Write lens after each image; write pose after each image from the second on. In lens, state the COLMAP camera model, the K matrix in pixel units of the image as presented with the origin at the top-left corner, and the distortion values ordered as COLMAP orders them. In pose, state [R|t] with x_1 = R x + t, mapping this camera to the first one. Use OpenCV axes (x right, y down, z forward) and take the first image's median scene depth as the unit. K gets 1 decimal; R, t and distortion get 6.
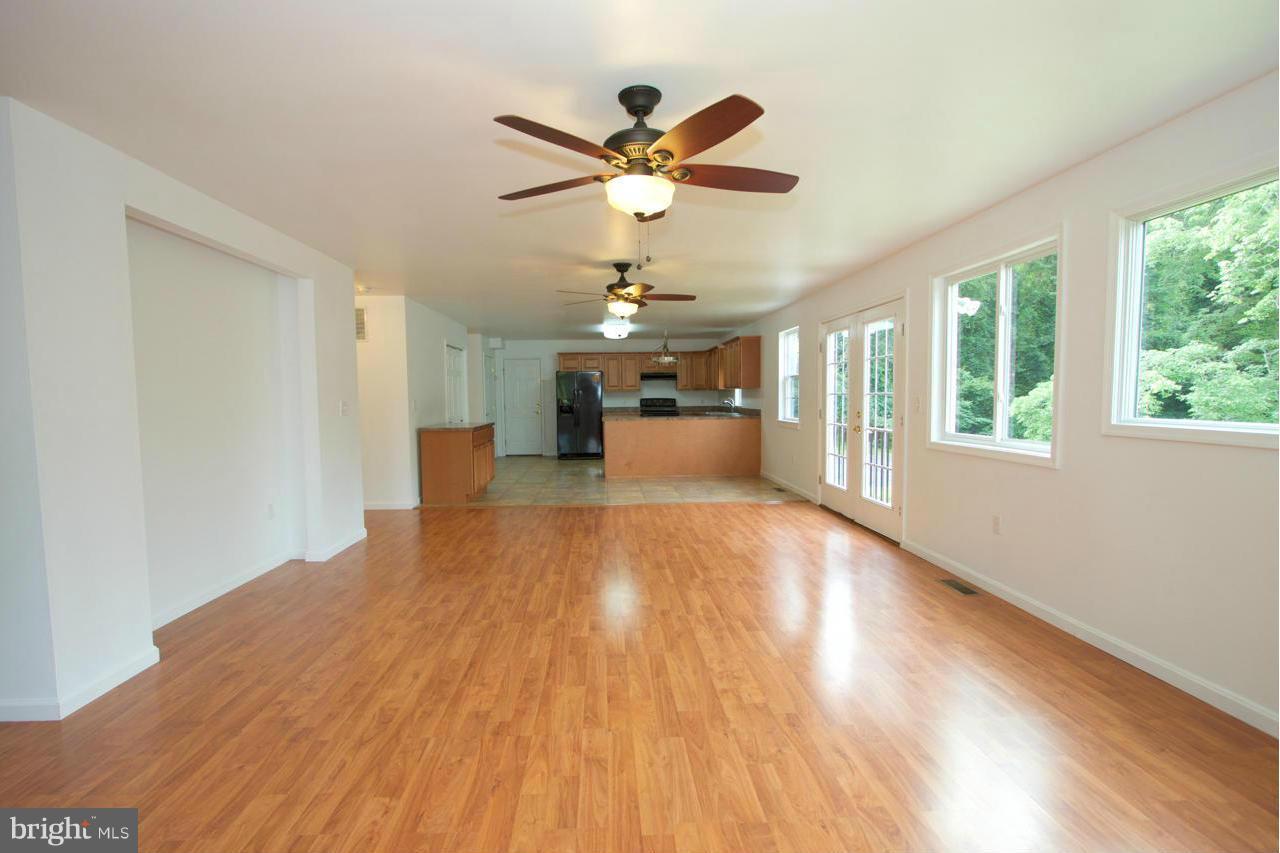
lens RADIAL K [[627.7, 0, 625.9], [0, 627.7, 429.3], [0, 0, 1]] dist [-0.005808, -0.000259]
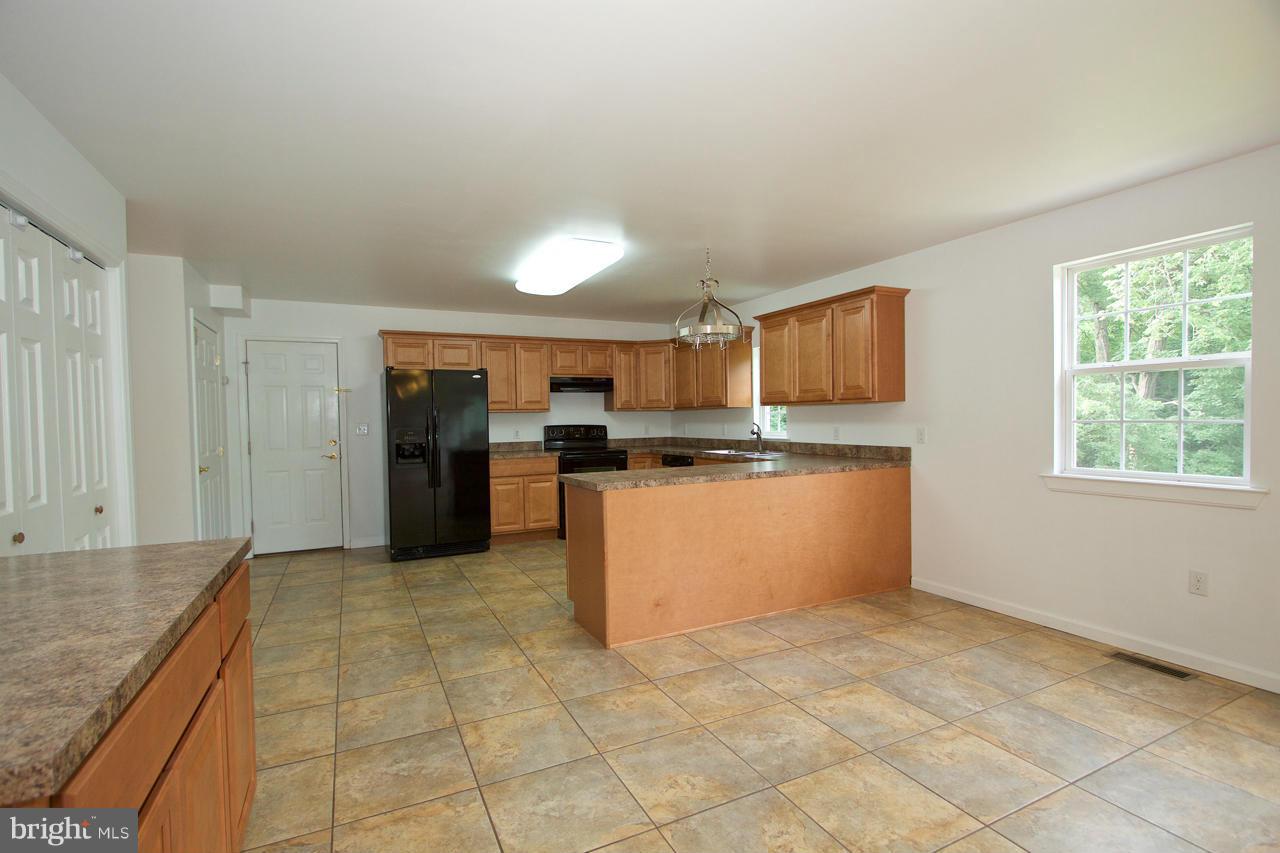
lens RADIAL K [[589.1, 0, 628.1], [0, 589.1, 431.2], [0, 0, 1]] dist [-0.008374, 0.000451]
pose [[0.915529, -0.011826, 0.402078, -0.121367], [0.026715, 0.999148, -0.031444, -0.028161], [-0.401363, 0.039530, 0.915066, 0.541658]]
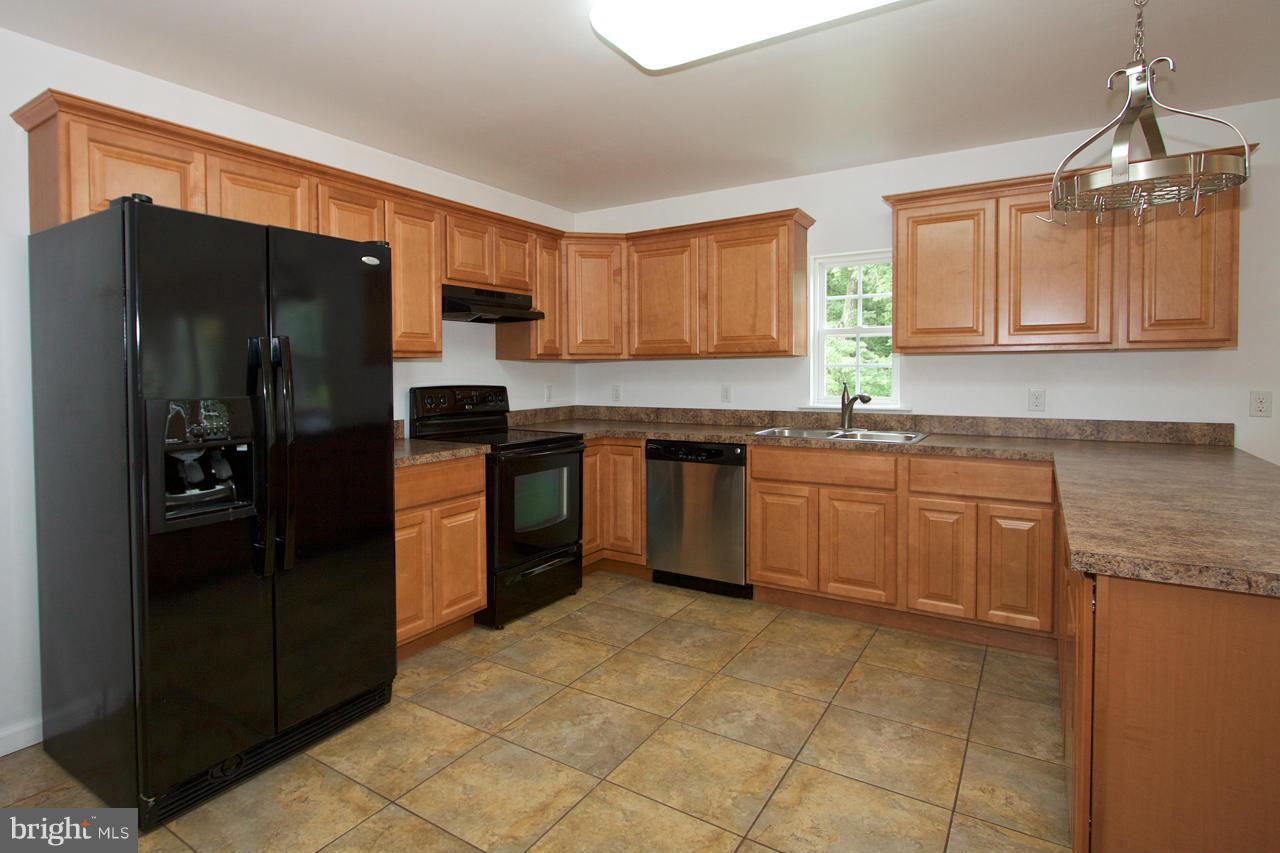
lens RADIAL K [[681.3, 0, 550.3], [0, 681.3, 389.0], [0, 0, 1]] dist [-0.014653, 0.002014]
pose [[0.616148, -0.015685, 0.787474, -0.169606], [0.042206, 0.999023, -0.013124, -0.044882], [-0.786499, 0.041323, 0.616208, 0.834495]]
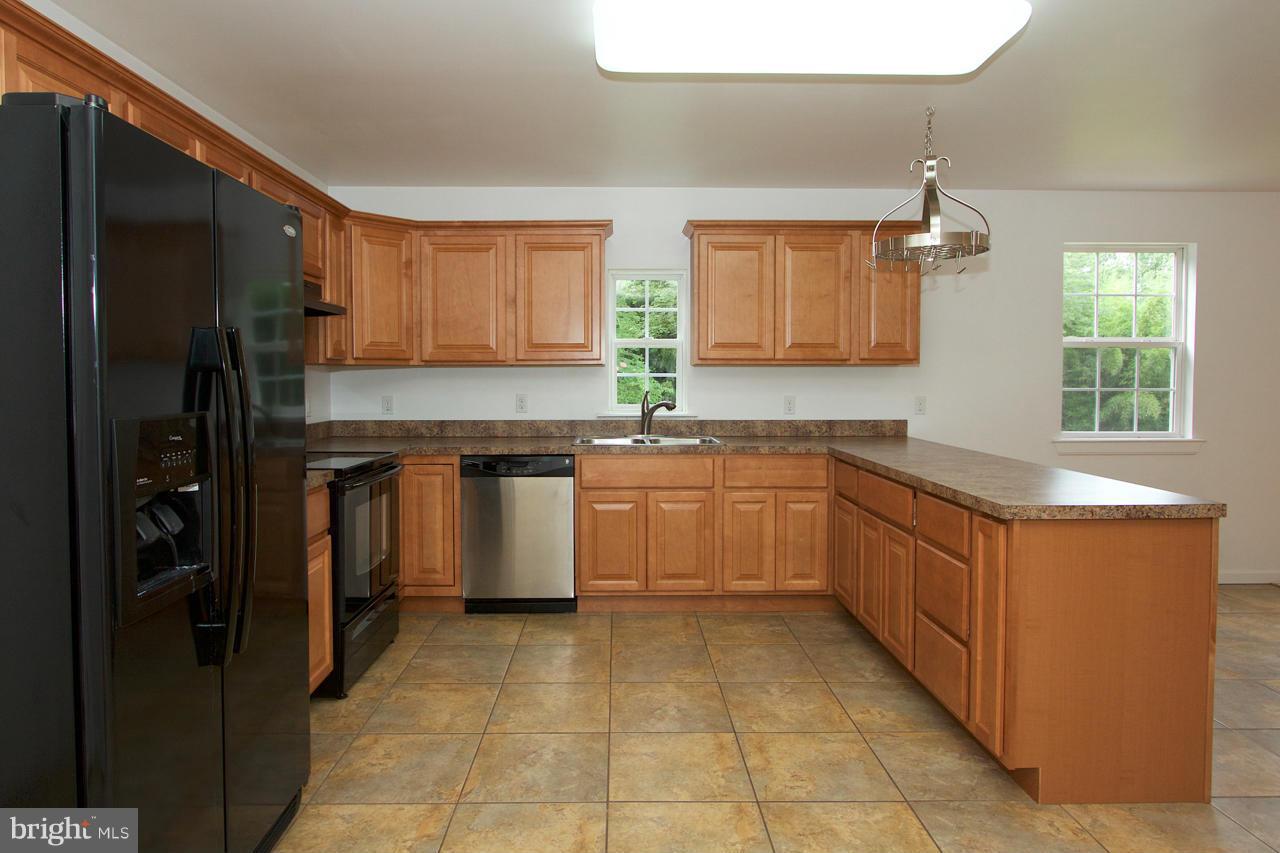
lens RADIAL K [[772.7, 0, 624.6], [0, 772.7, 407.4], [0, 0, 1]] dist [-0.008308, 0.000596]
pose [[0.023549, -0.028602, 0.999313, -0.213254], [0.052442, 0.998250, 0.027336, -0.049119], [-0.998346, 0.051763, 0.025008, 0.919675]]
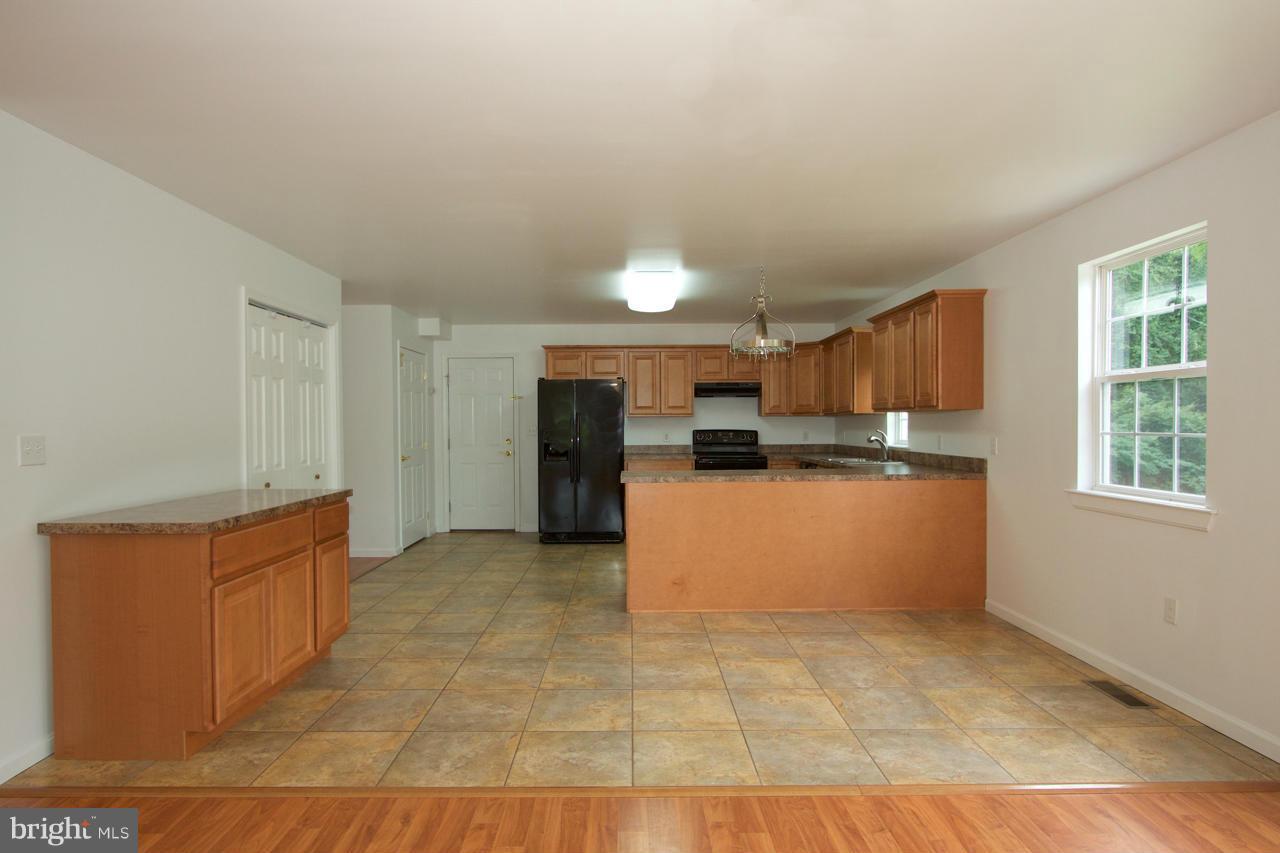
lens RADIAL K [[709.1, 0, 627.8], [0, 709.1, 428.1], [0, 0, 1]] dist [-0.007003, 0.000106]
pose [[0.999327, 0.006899, -0.036033, -0.012440], [-0.008583, 0.998867, -0.046798, -0.022182], [0.035670, 0.047076, 0.998254, 0.398540]]
